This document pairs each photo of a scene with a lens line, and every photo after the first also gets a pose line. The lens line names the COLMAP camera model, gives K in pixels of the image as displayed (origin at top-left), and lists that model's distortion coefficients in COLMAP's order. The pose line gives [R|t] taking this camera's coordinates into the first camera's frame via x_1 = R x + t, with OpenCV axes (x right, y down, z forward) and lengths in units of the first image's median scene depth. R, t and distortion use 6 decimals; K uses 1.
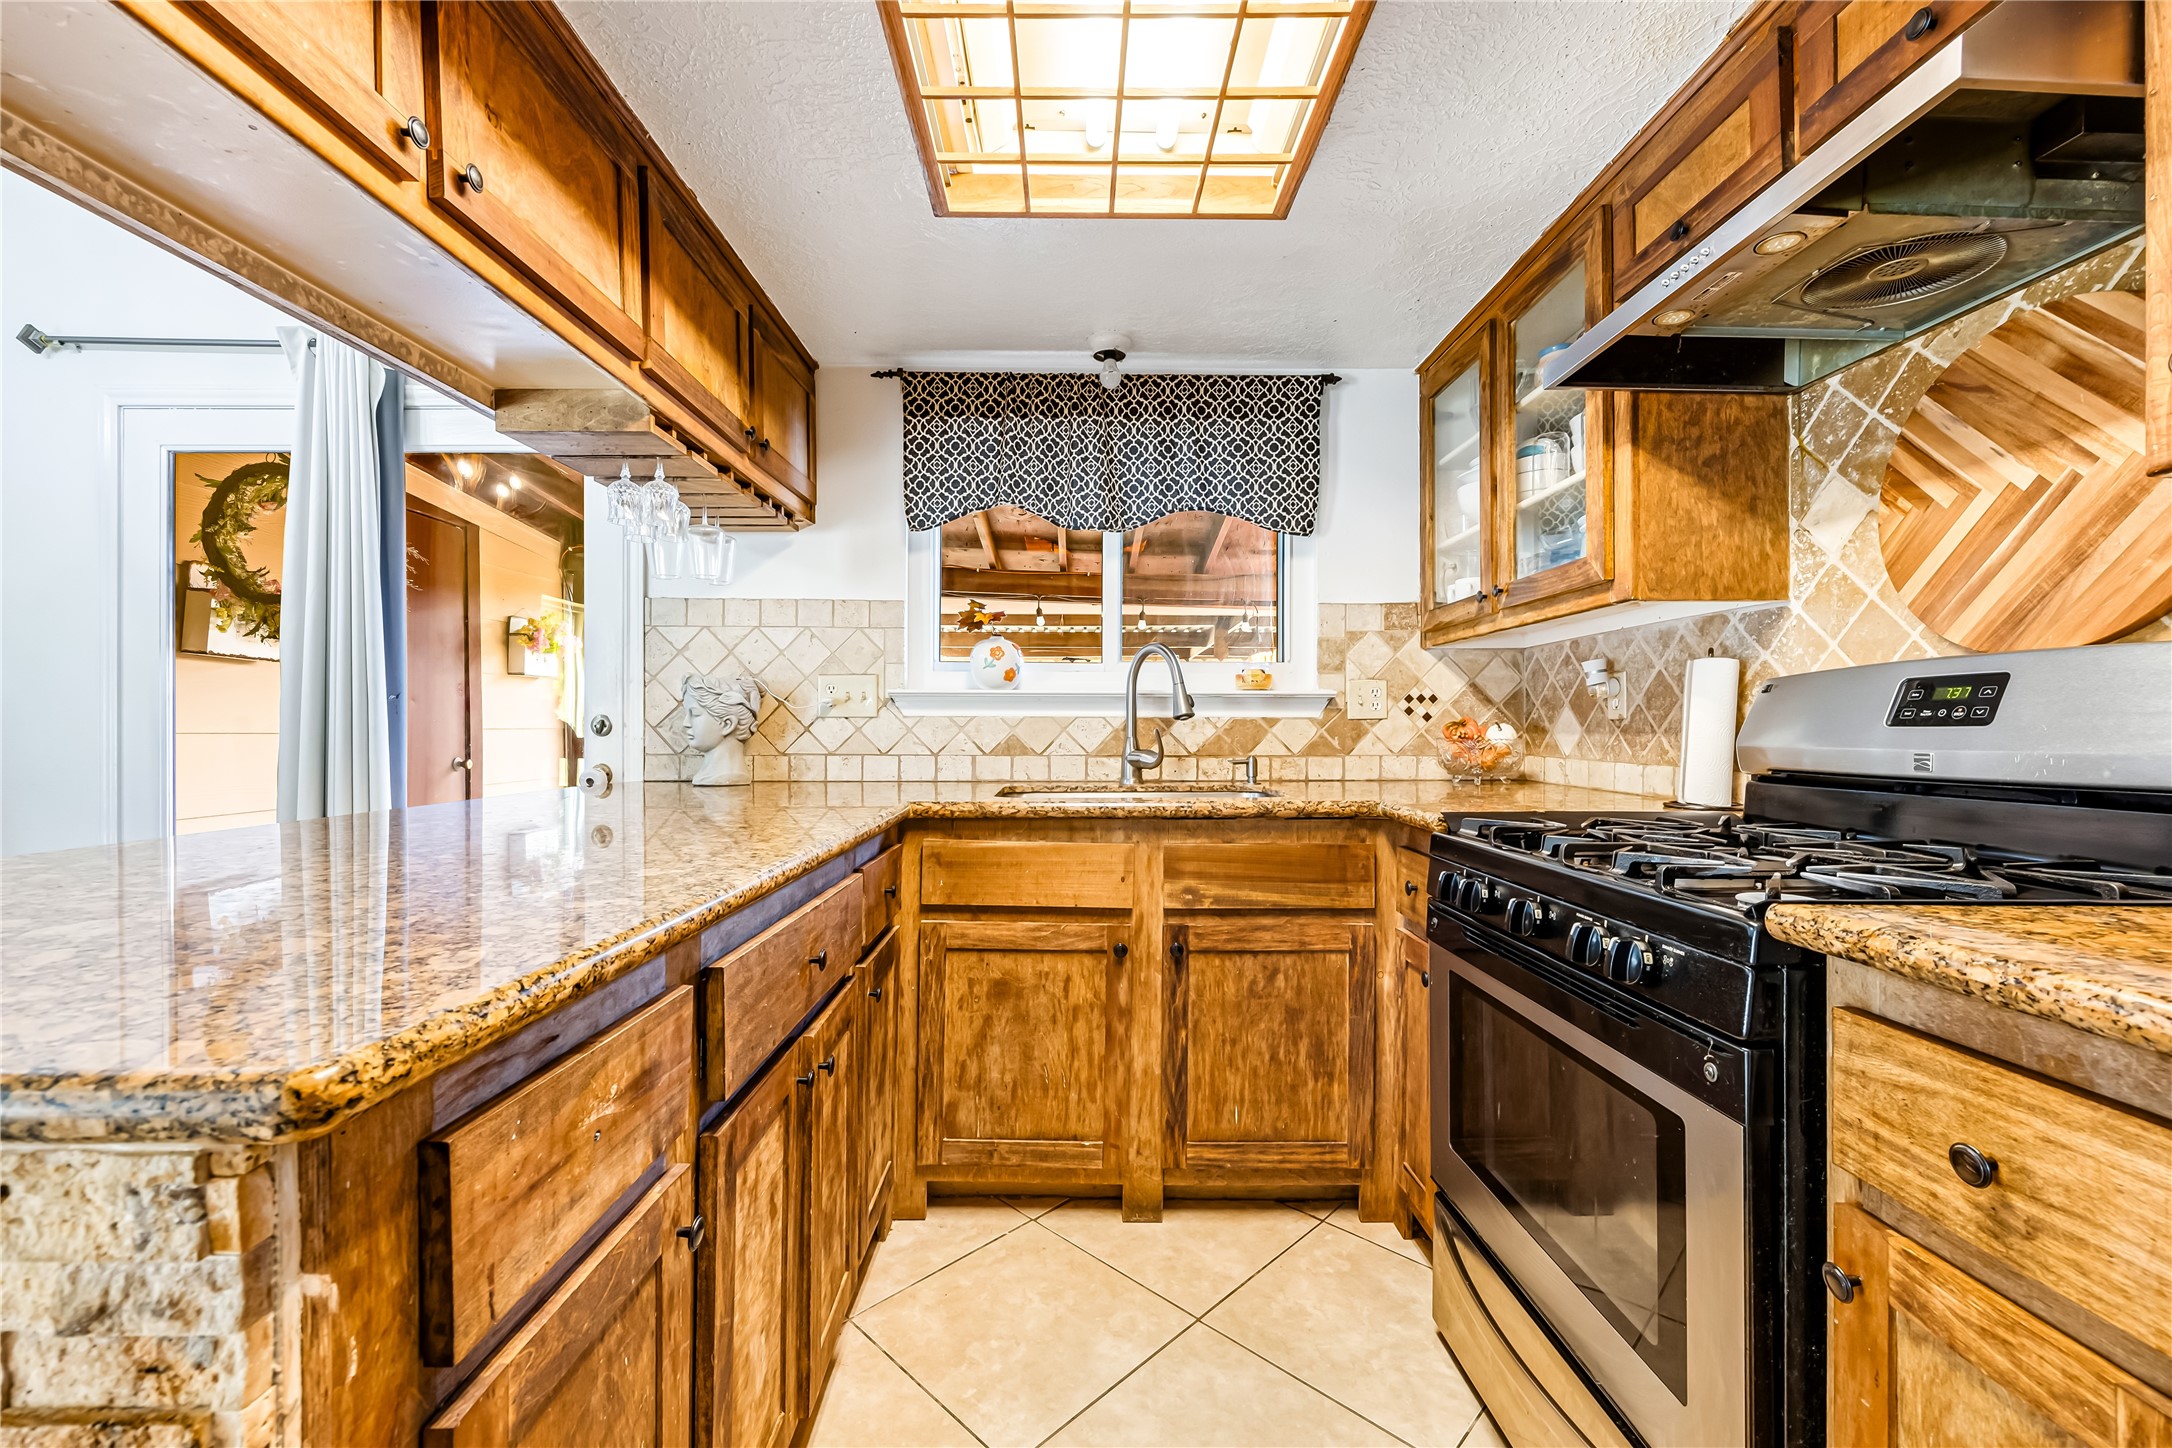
lens RADIAL K [[881.1, 0, 1082.4], [0, 881.1, 728.9], [0, 0, 1]] dist [0.008545, -0.002604]
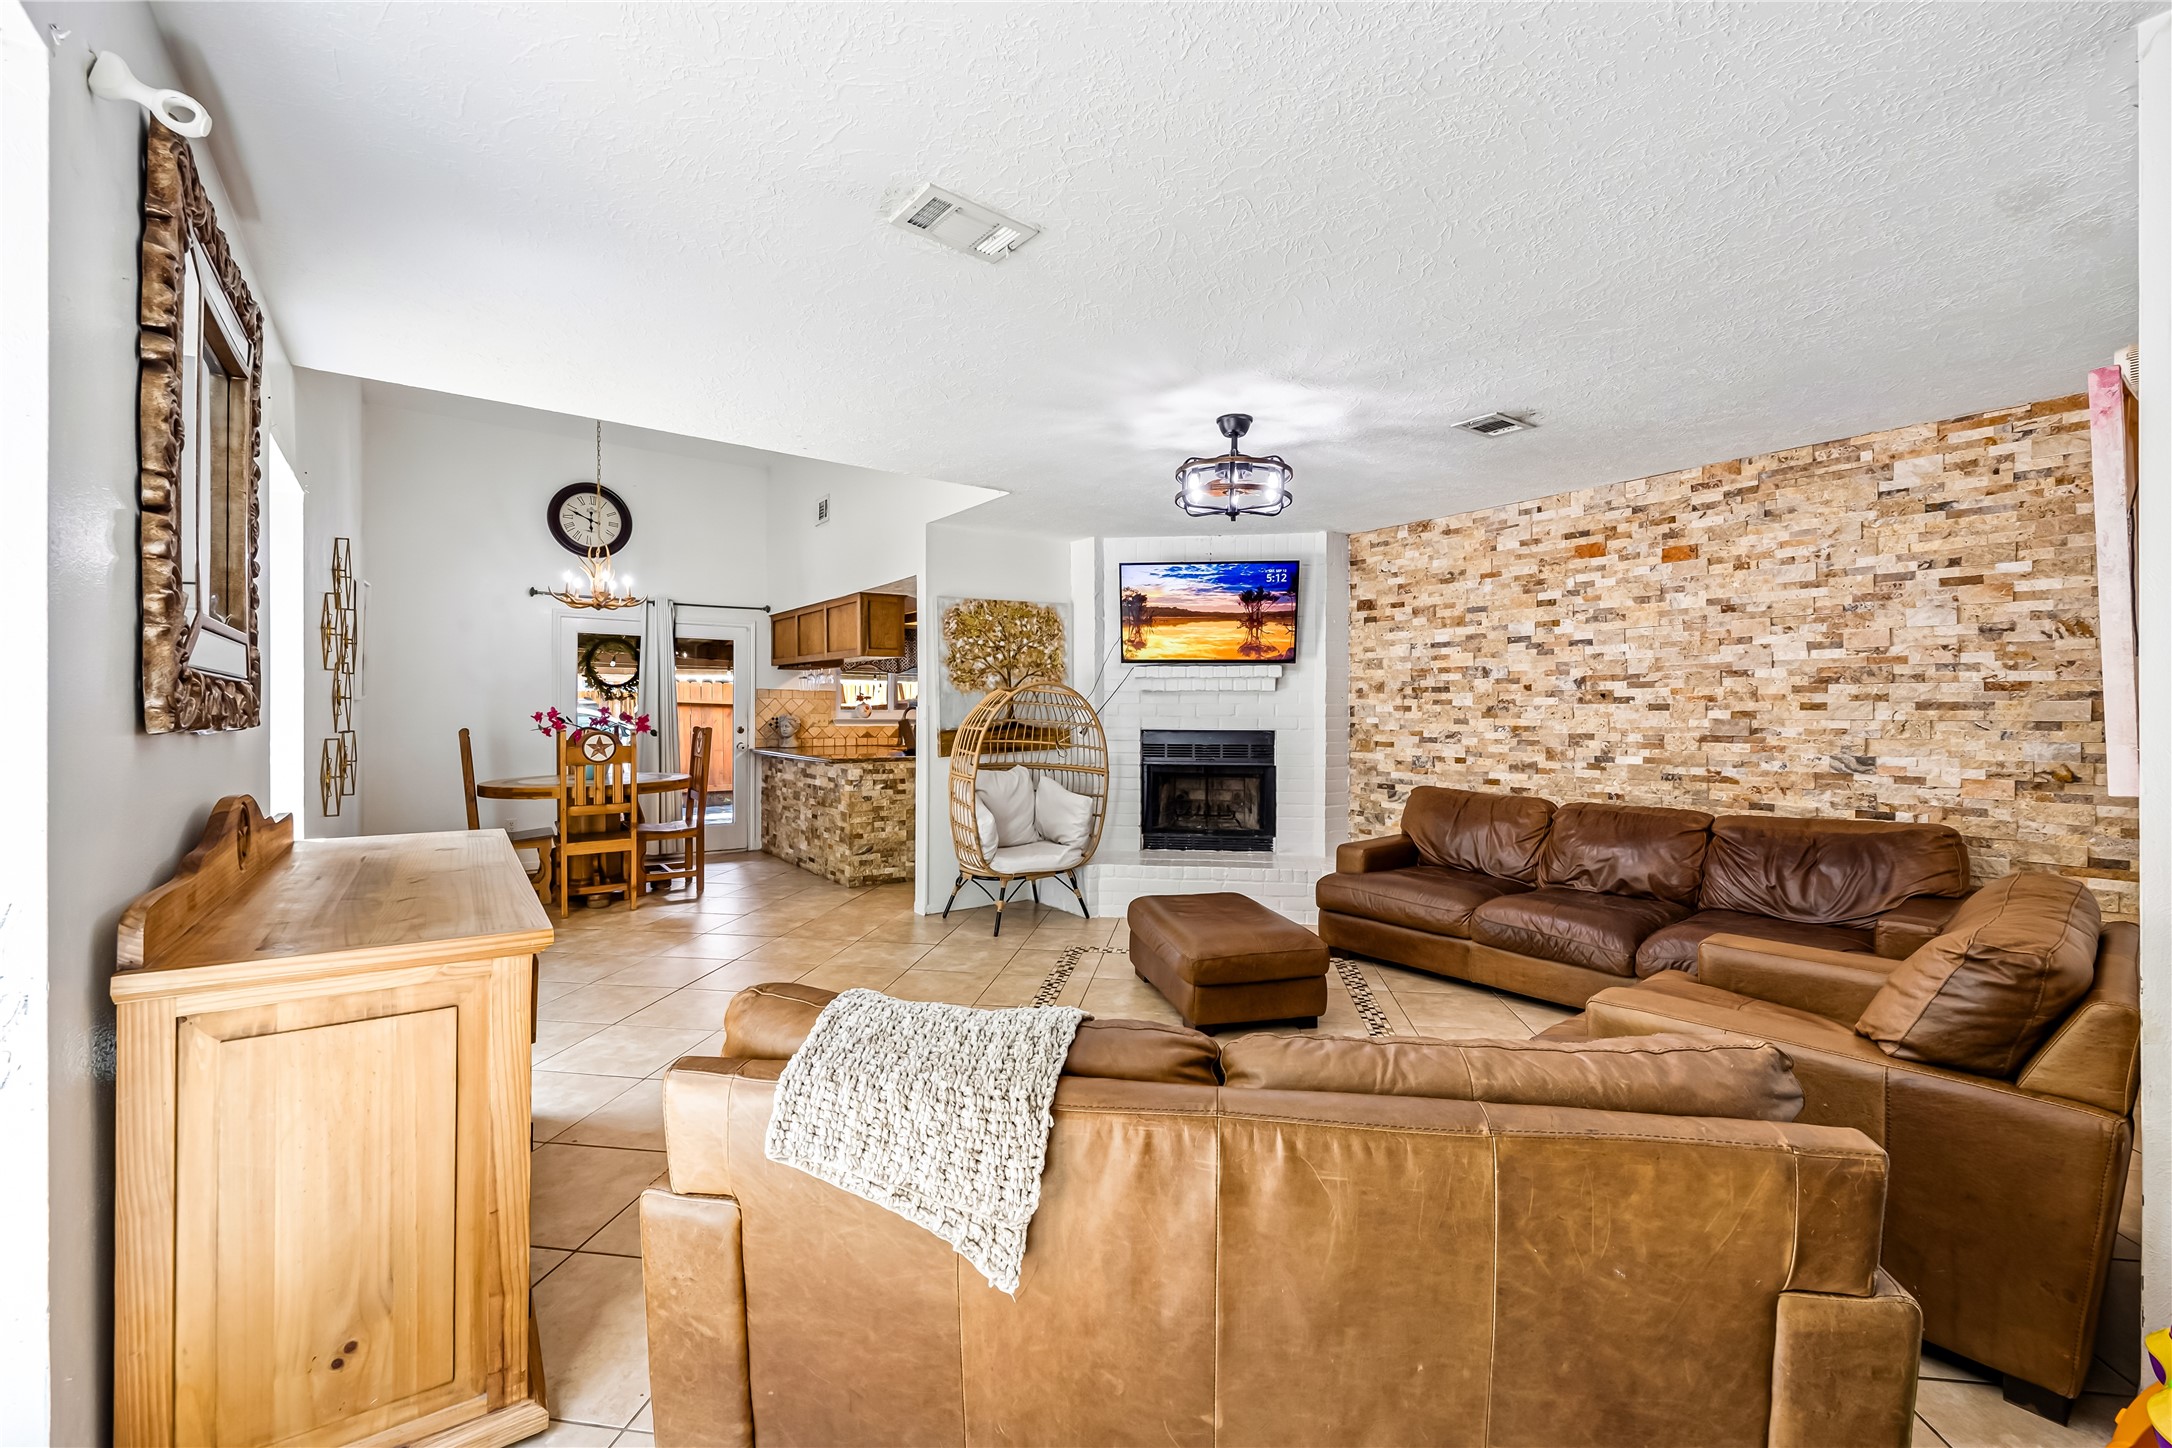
lens RADIAL K [[881.1, 0, 1083.9], [0, 881.1, 716.0], [0, 0, 1]] dist [0.008545, -0.002604]
pose [[0.800926, 0.001724, 0.598760, -1.436358], [-0.001280, 0.999998, -0.001167, -0.049882], [-0.598761, 0.000169, 0.800927, -2.199335]]
